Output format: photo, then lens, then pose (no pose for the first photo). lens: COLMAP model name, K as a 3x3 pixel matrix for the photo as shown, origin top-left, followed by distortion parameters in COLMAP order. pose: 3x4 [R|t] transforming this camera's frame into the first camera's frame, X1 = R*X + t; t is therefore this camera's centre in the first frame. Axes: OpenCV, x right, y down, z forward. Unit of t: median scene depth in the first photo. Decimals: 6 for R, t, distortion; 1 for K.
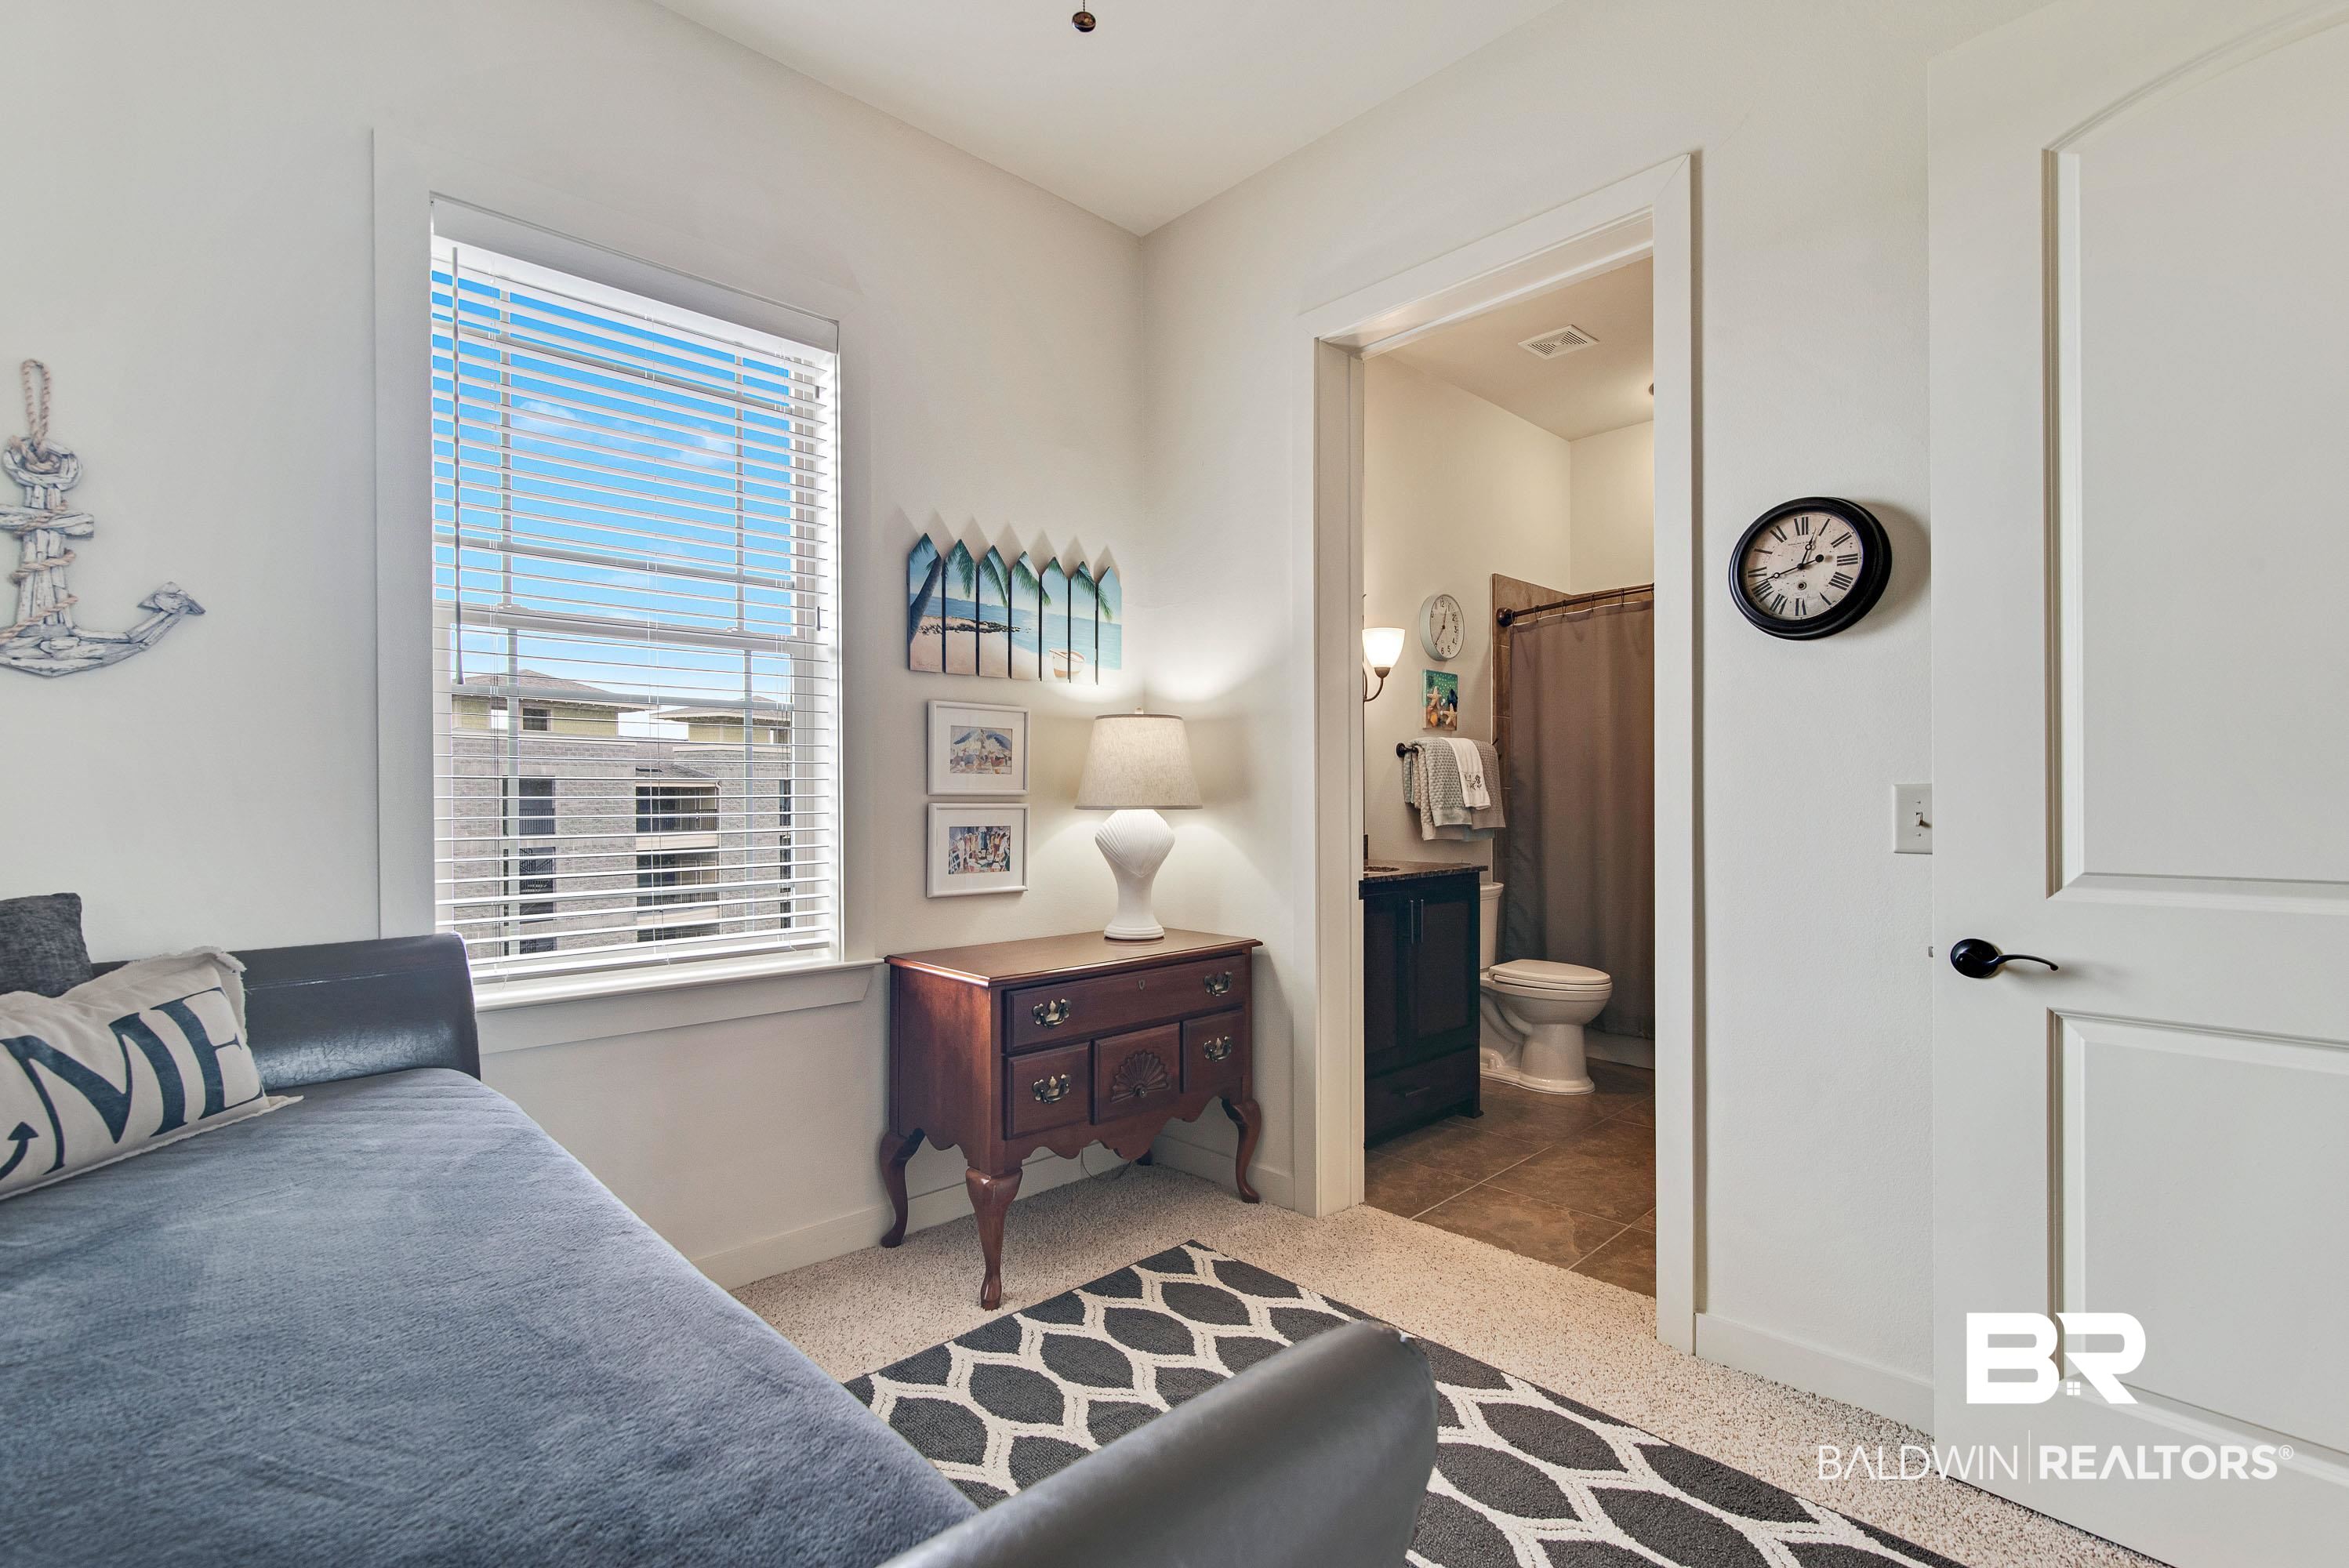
lens RADIAL K [[1081.3, 0, 1160.0], [0, 1081.3, 793.5], [0, 0, 1]] dist [-0.000055, -0.001682]
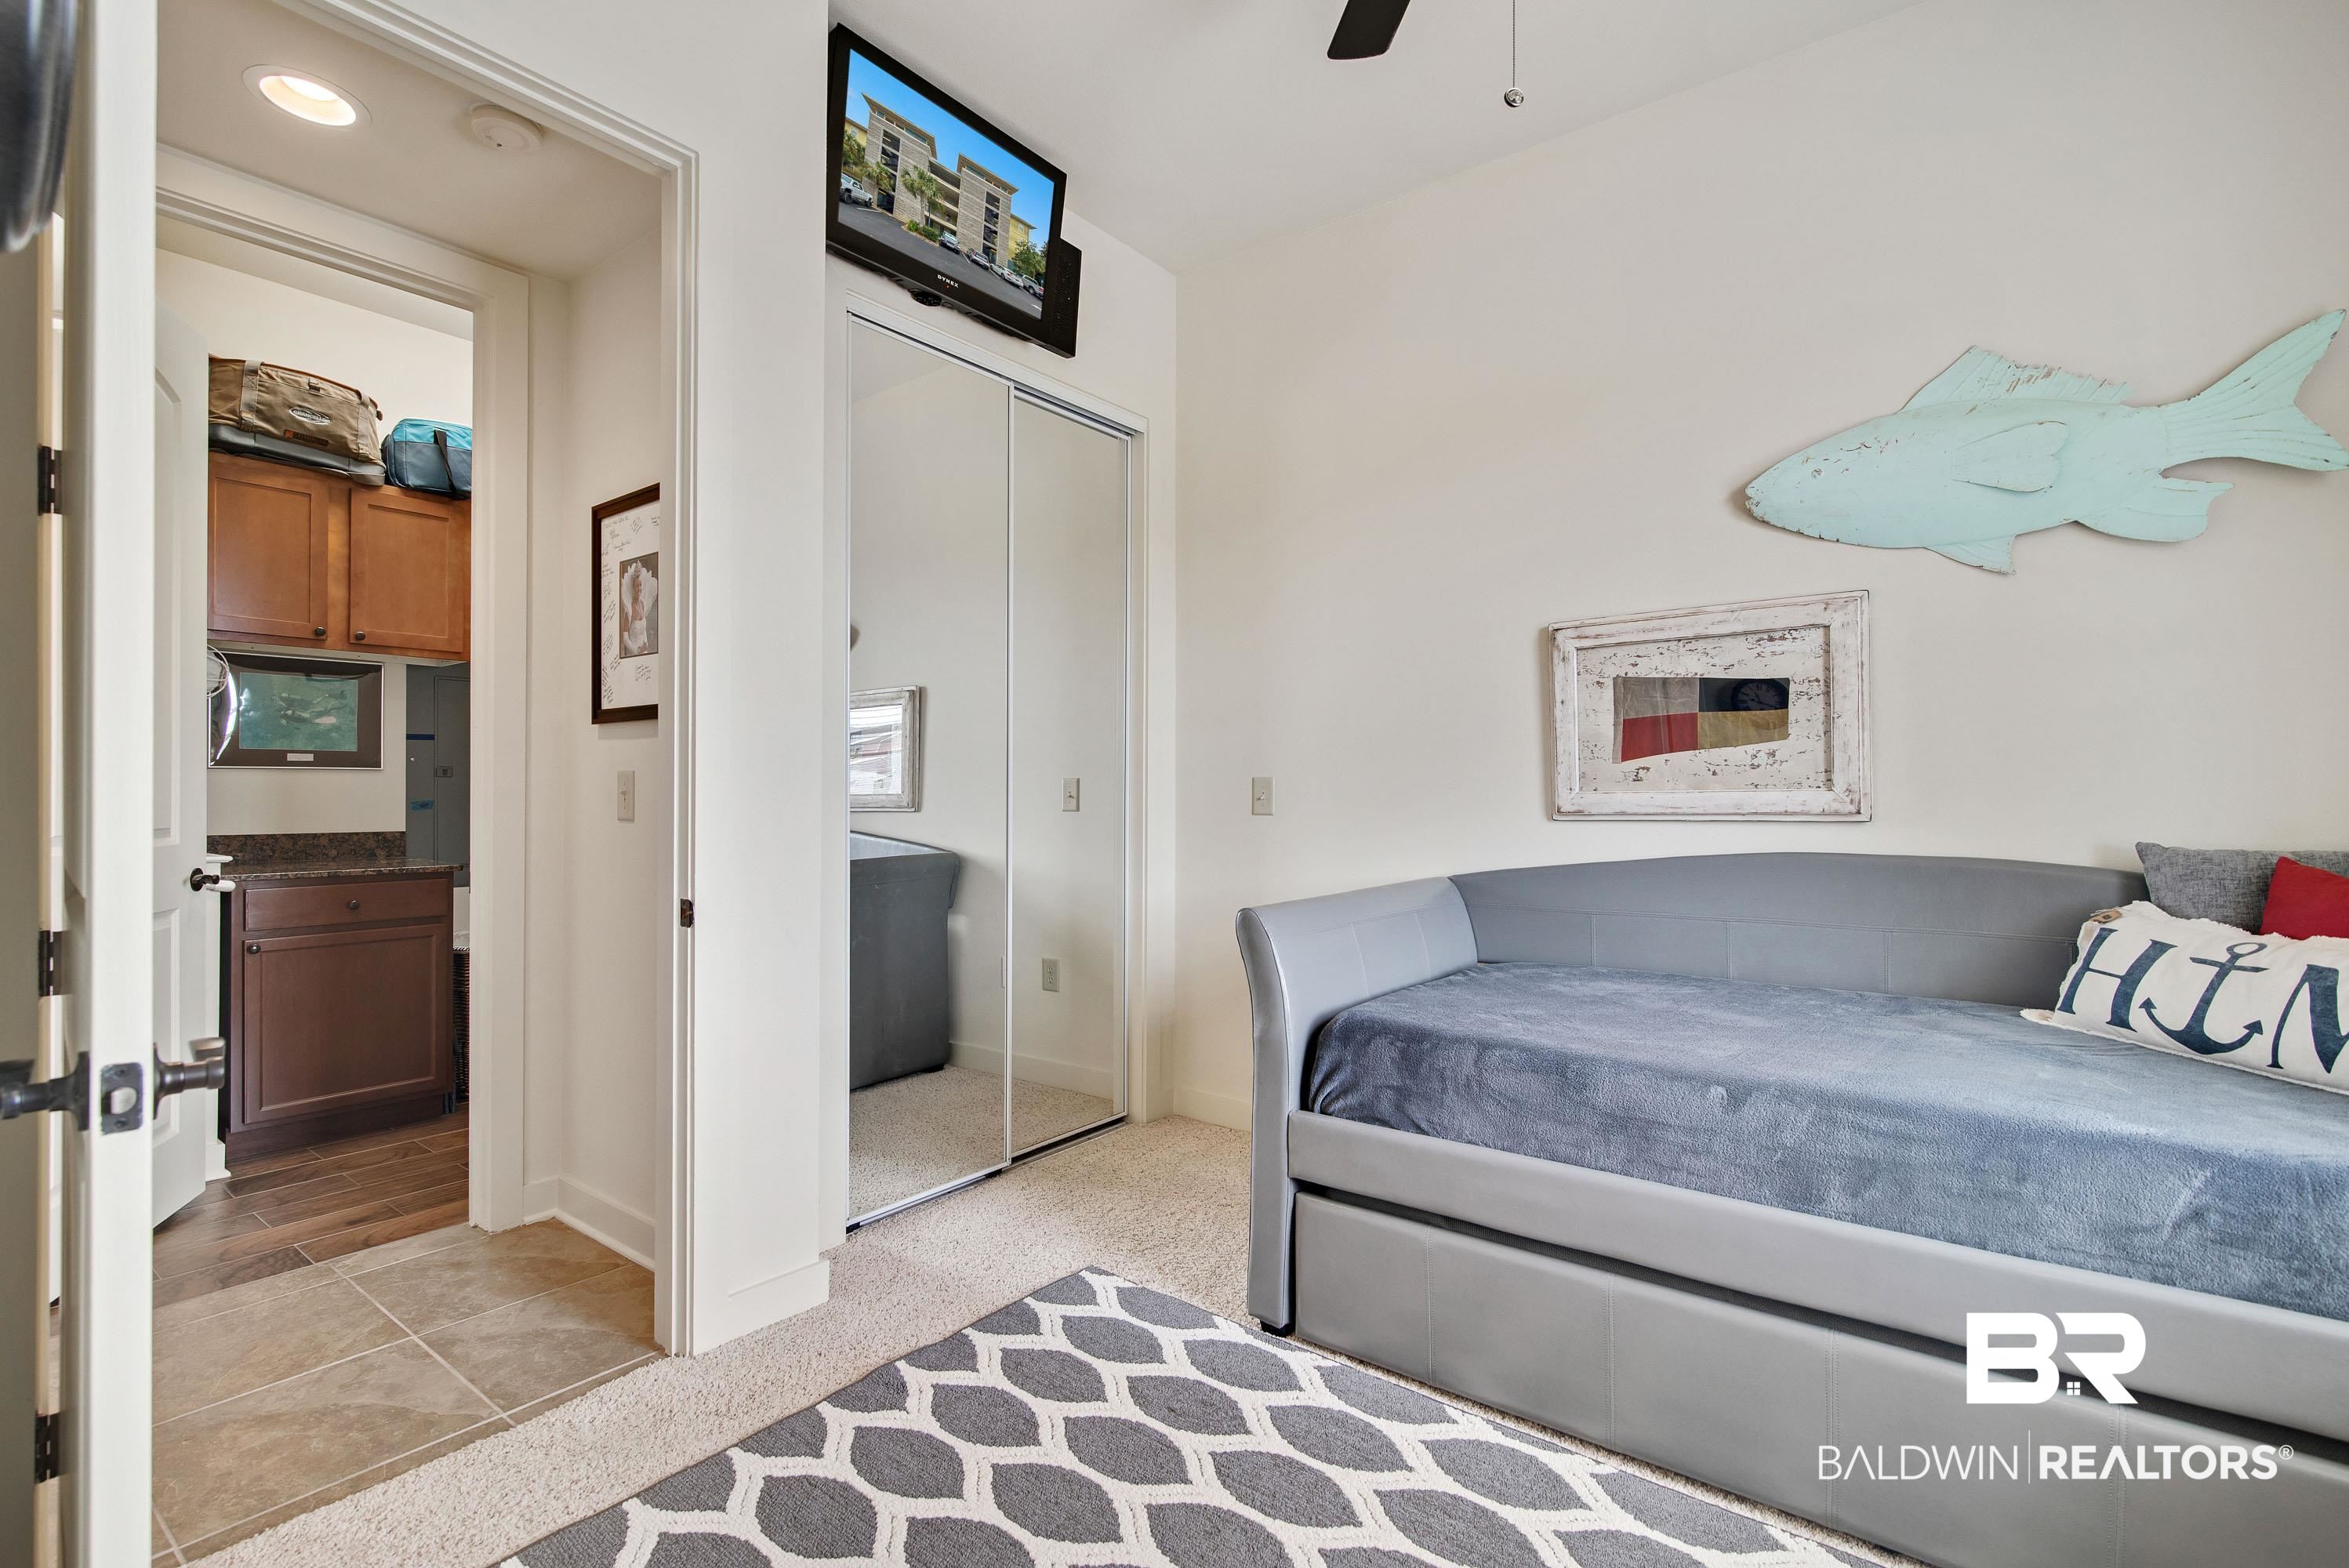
lens RADIAL K [[1081.3, 0, 1183.8], [0, 1081.3, 787.8], [0, 0, 1]] dist [-0.000055, -0.001682]
pose [[-0.988177, 0.000951, -0.153312, 0.199663], [0.002145, 0.999969, -0.007623, 0.011767], [0.153300, -0.007862, -0.988148, 0.932125]]
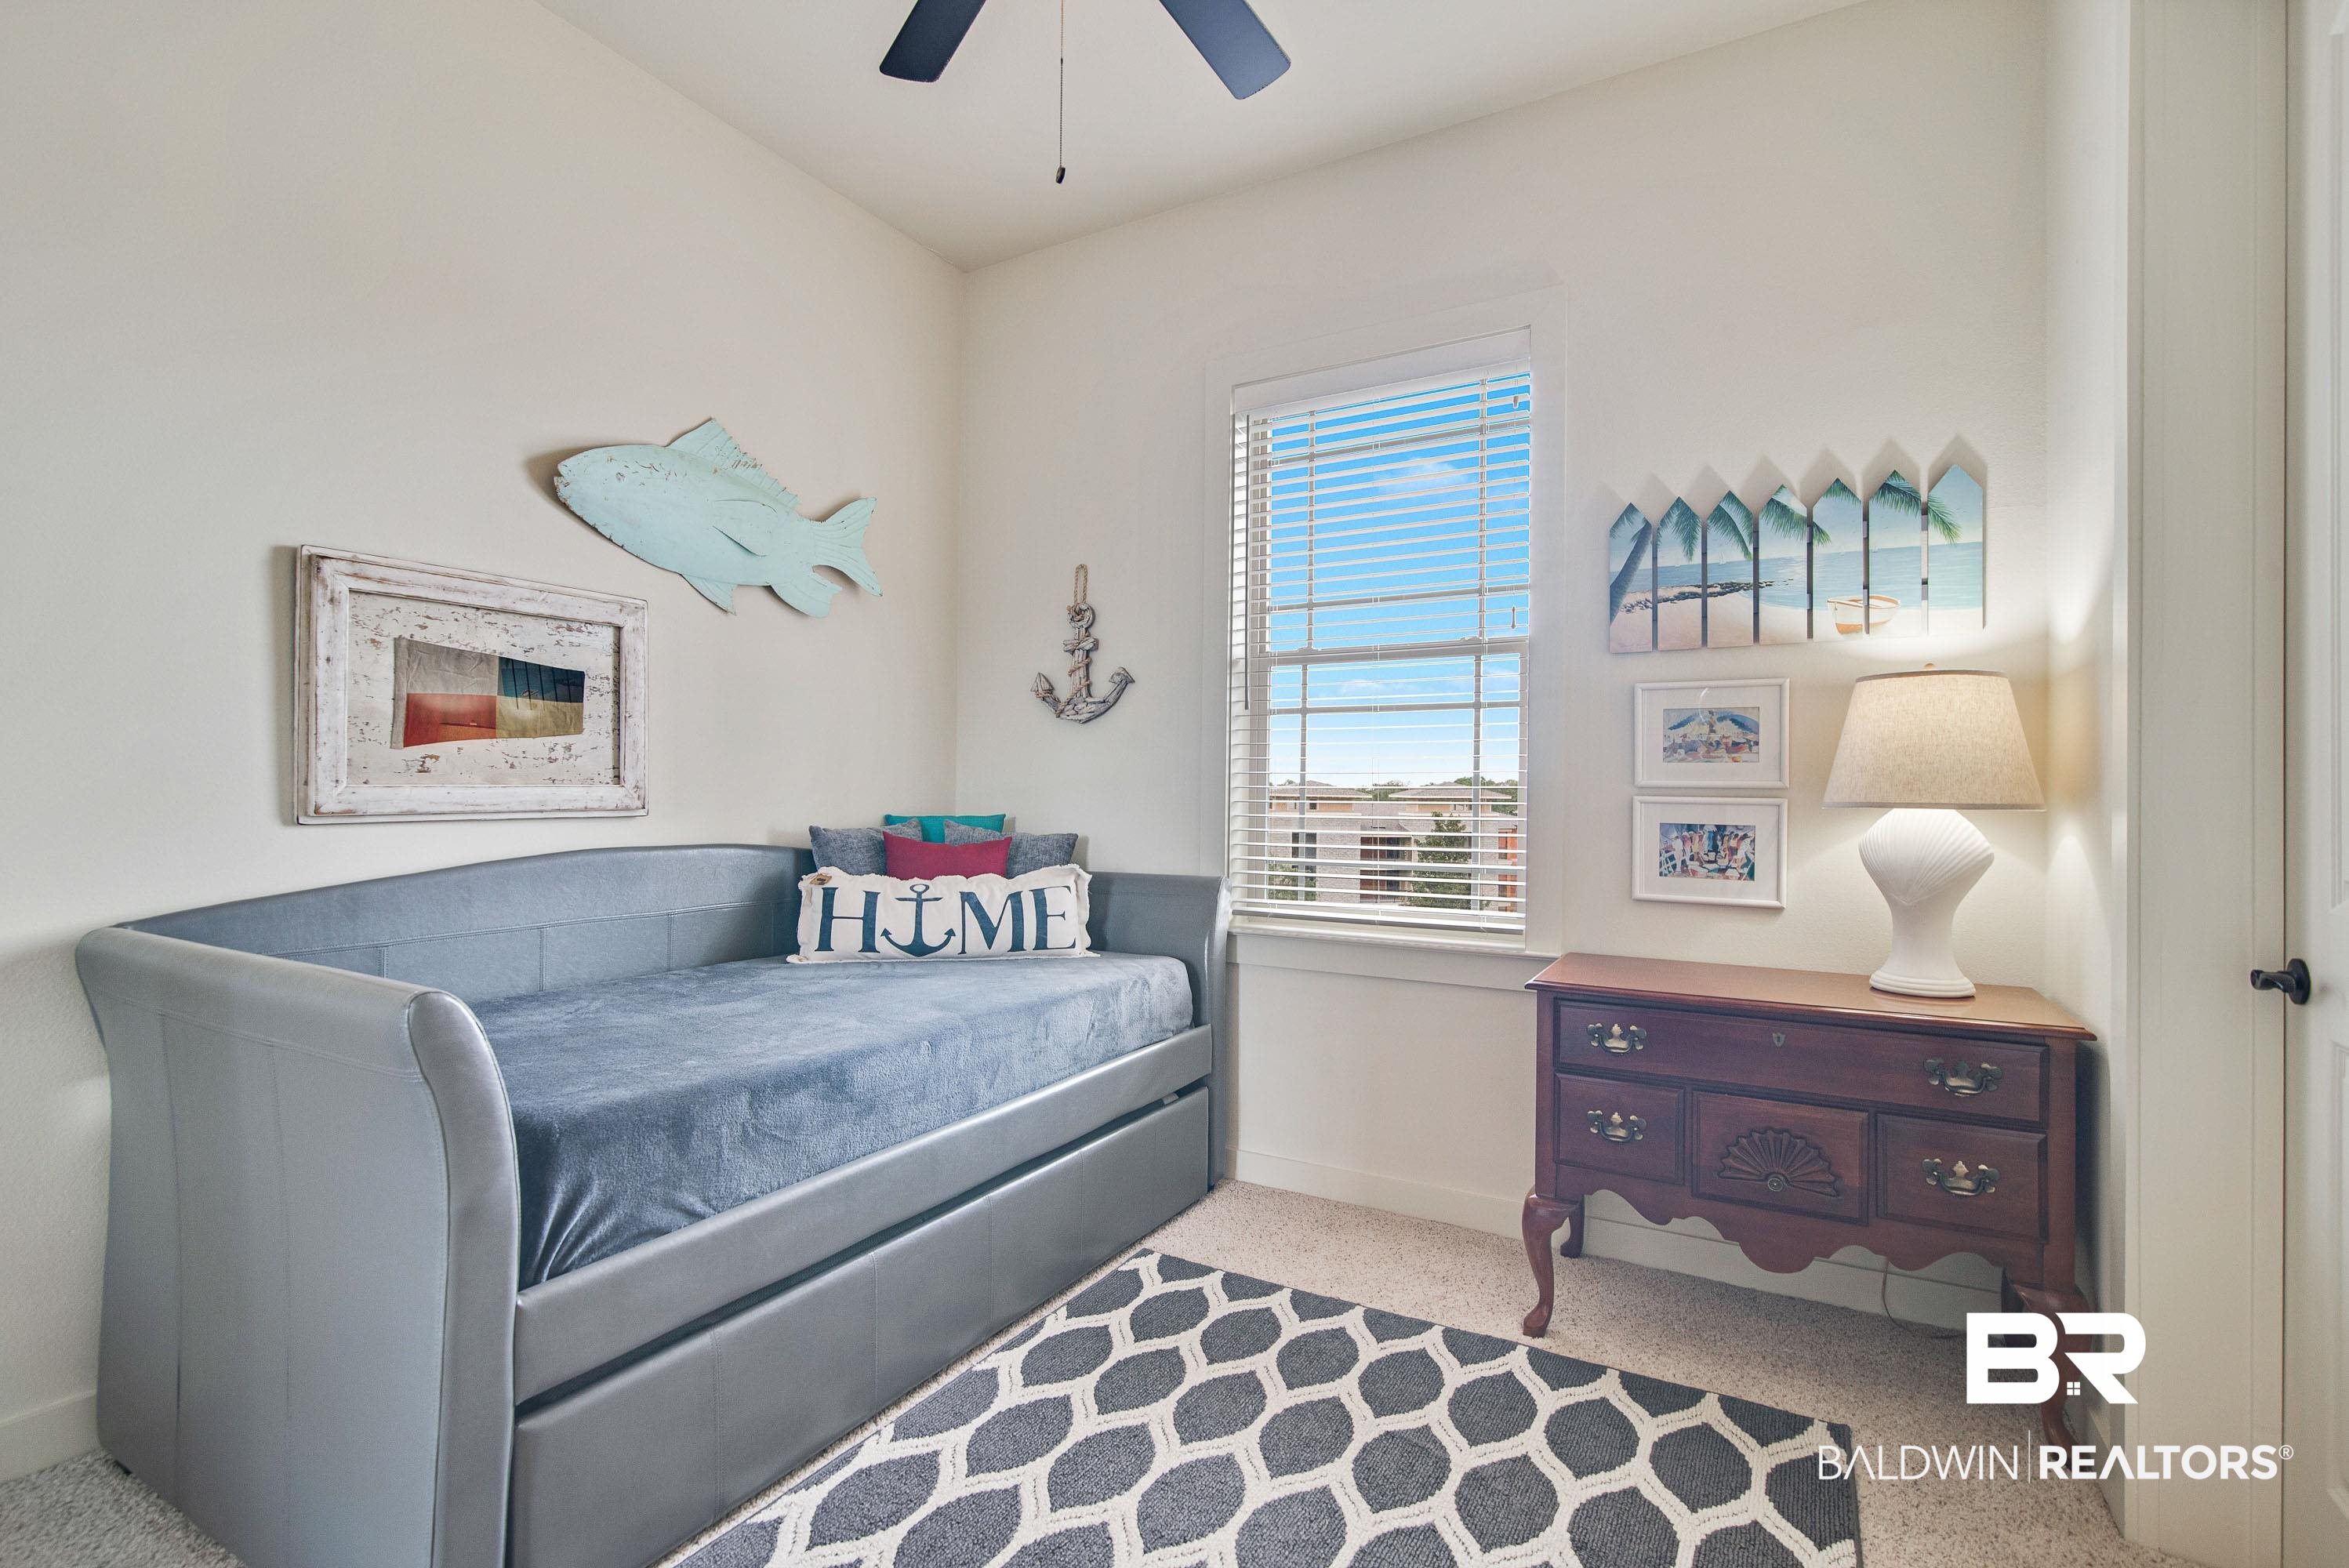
lens RADIAL K [[1081.3, 0, 1168.3], [0, 1081.3, 776.3], [0, 0, 1]] dist [-0.000055, -0.001682]
pose [[0.282738, -0.009466, -0.959151, 0.534507], [-0.009096, 0.999880, -0.012549, 0.007125], [0.959154, 0.012272, 0.282618, 0.351503]]
